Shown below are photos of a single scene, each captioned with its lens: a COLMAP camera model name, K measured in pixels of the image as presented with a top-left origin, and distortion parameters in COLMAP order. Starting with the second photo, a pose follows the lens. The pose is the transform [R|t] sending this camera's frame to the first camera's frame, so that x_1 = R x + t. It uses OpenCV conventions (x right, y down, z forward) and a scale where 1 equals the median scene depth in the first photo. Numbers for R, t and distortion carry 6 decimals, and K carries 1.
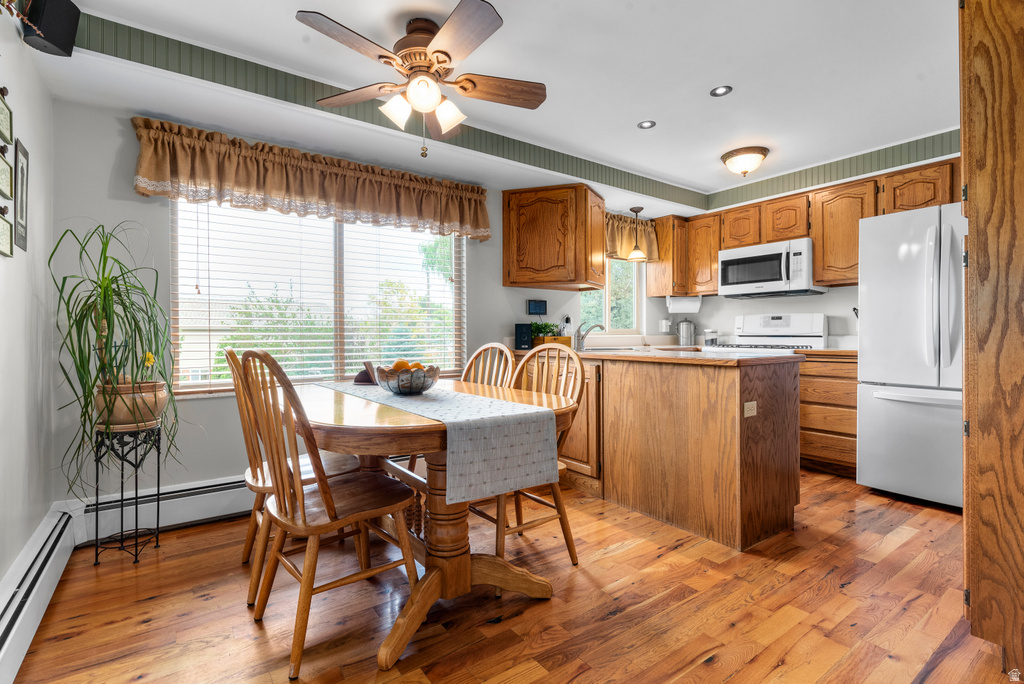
lens RADIAL K [[492.1, 0, 512.0], [0, 492.1, 342.0], [0, 0, 1]] dist [-0.000486, -0.000517]
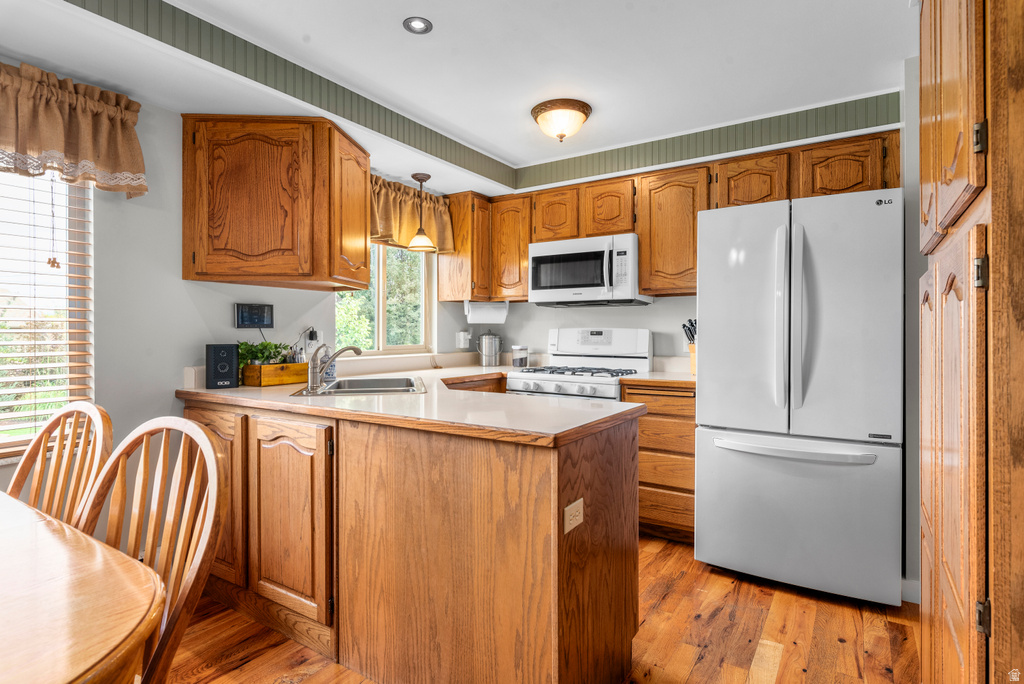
lens RADIAL K [[512.3, 0, 512.0], [0, 512.3, 342.0], [0, 0, 1]] dist [0.003531, 0.000379]
pose [[0.937115, -0.001932, 0.349015, 0.137870], [-0.001242, 0.999960, 0.008872, -0.046869], [-0.349018, -0.008748, 0.937075, 0.308910]]
